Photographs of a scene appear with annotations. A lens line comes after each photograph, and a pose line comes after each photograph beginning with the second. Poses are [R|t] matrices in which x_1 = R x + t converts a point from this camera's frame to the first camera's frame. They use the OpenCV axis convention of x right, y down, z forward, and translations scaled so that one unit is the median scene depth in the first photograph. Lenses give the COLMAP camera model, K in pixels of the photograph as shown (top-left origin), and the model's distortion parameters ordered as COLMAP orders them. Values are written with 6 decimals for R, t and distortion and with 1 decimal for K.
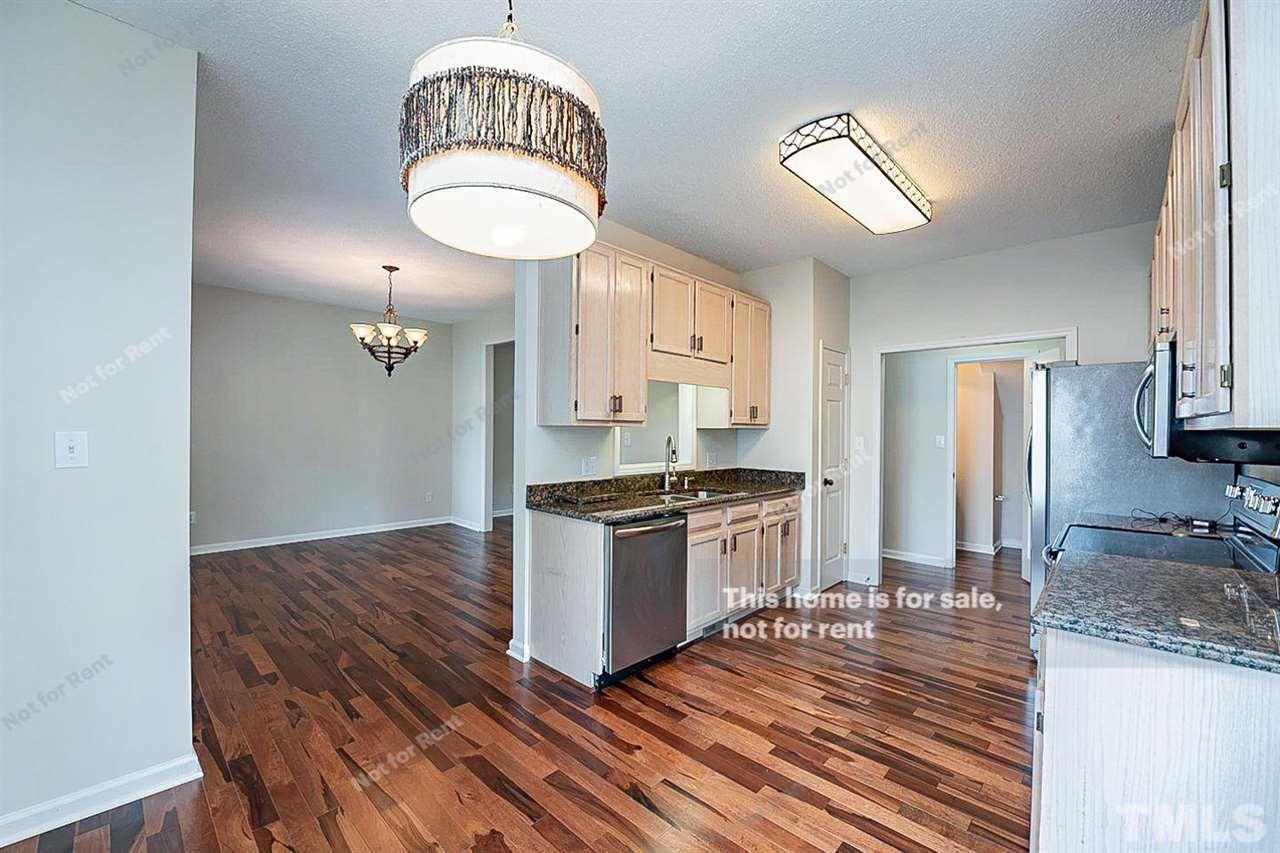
lens RADIAL K [[513.9, 0, 645.2], [0, 513.9, 430.9], [0, 0, 1]] dist [-0.011600, -0.000293]
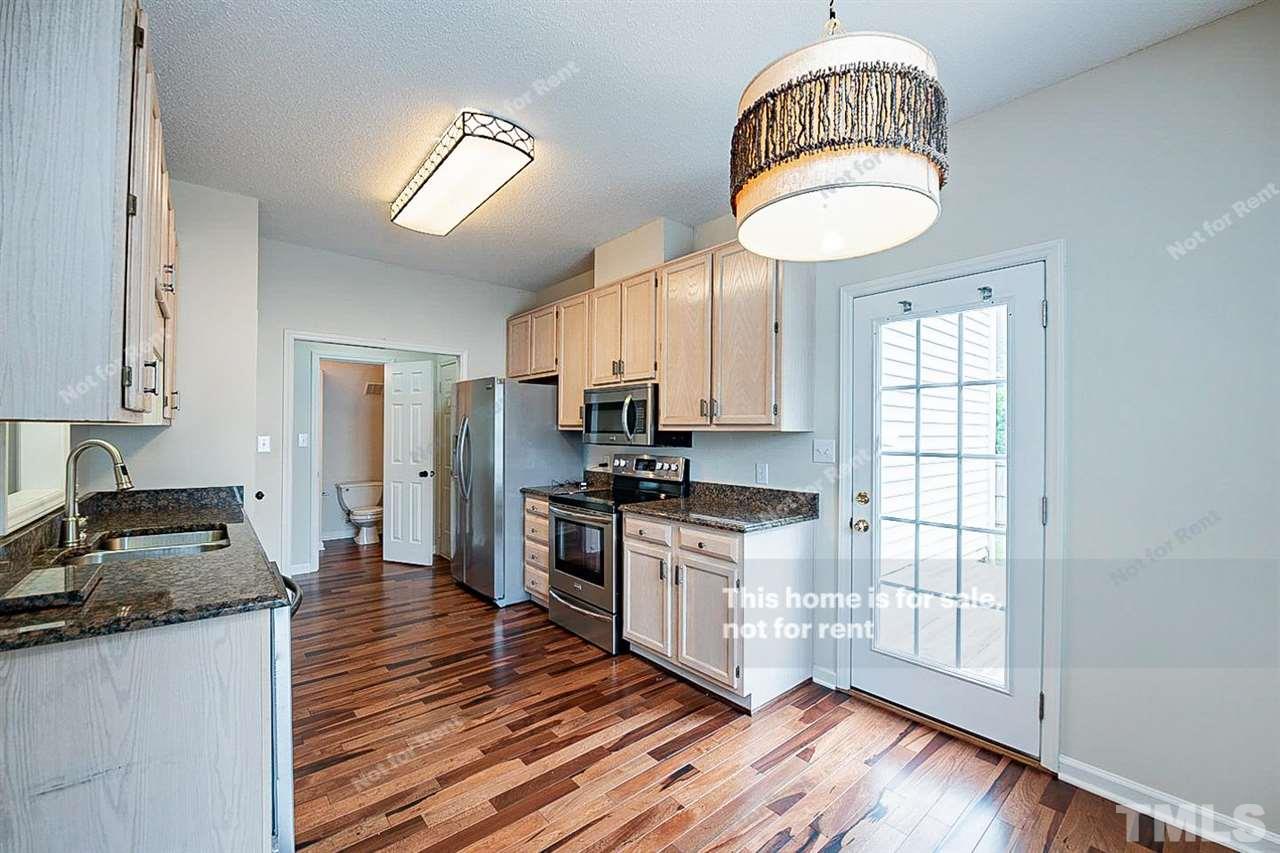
lens RADIAL K [[513.9, 0, 643.1], [0, 513.9, 430.5], [0, 0, 1]] dist [-0.011600, -0.000293]
pose [[0.106728, -0.000909, 0.994288, -0.617058], [-0.004147, 0.999990, 0.001359, -0.003414], [-0.994280, -0.004268, 0.106723, 0.607472]]
